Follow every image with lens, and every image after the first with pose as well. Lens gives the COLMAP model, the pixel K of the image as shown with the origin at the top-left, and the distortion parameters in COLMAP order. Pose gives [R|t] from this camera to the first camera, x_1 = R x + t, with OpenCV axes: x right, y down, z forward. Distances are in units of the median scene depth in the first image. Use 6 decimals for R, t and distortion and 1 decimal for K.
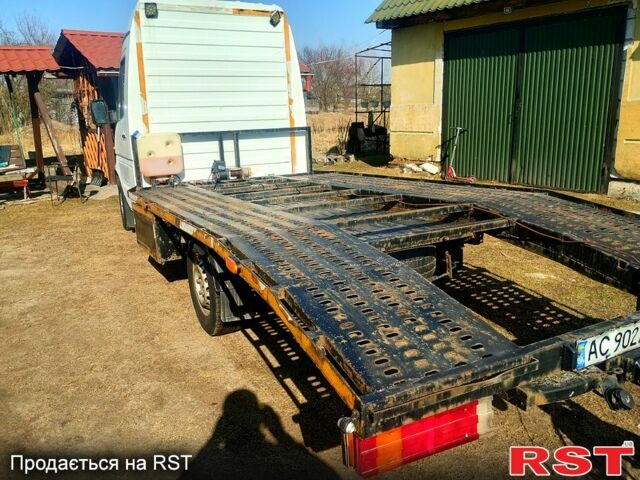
lens RADIAL K [[530.4, 0, 321.0], [0, 530.4, 239.9], [0, 0, 1]] dist [0.047736, -0.053936]
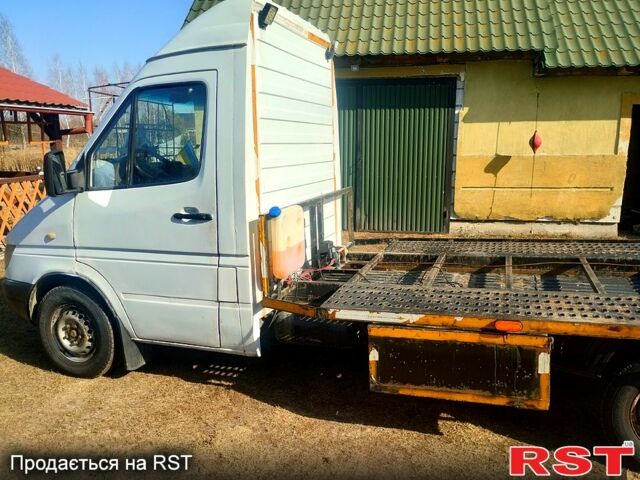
lens RADIAL K [[530.4, 0, 319.2], [0, 530.4, 243.7], [0, 0, 1]] dist [0.047736, -0.053936]
pose [[0.718529, -0.108691, 0.686951, -0.494774], [0.156535, 0.987644, -0.007463, -0.103138], [-0.677652, 0.112895, 0.726665, 0.363232]]
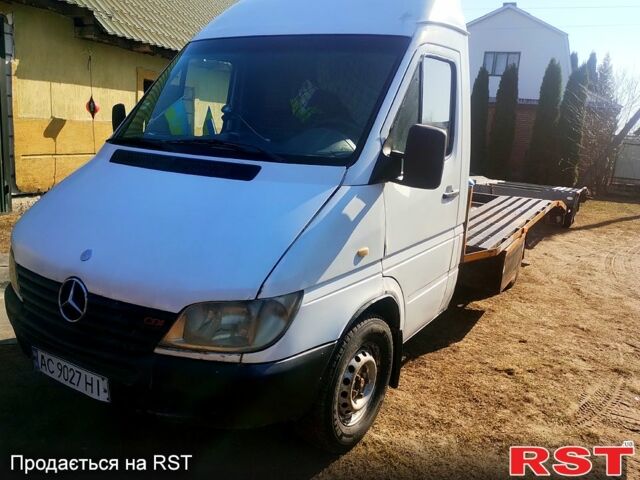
lens RADIAL K [[530.4, 0, 320.2], [0, 530.4, 239.0], [0, 0, 1]] dist [0.047736, -0.053936]
pose [[-0.530870, -0.182810, 0.827501, -0.583372], [0.154466, 0.939226, 0.306587, -0.260513], [-0.833257, 0.290579, -0.470369, 1.049530]]
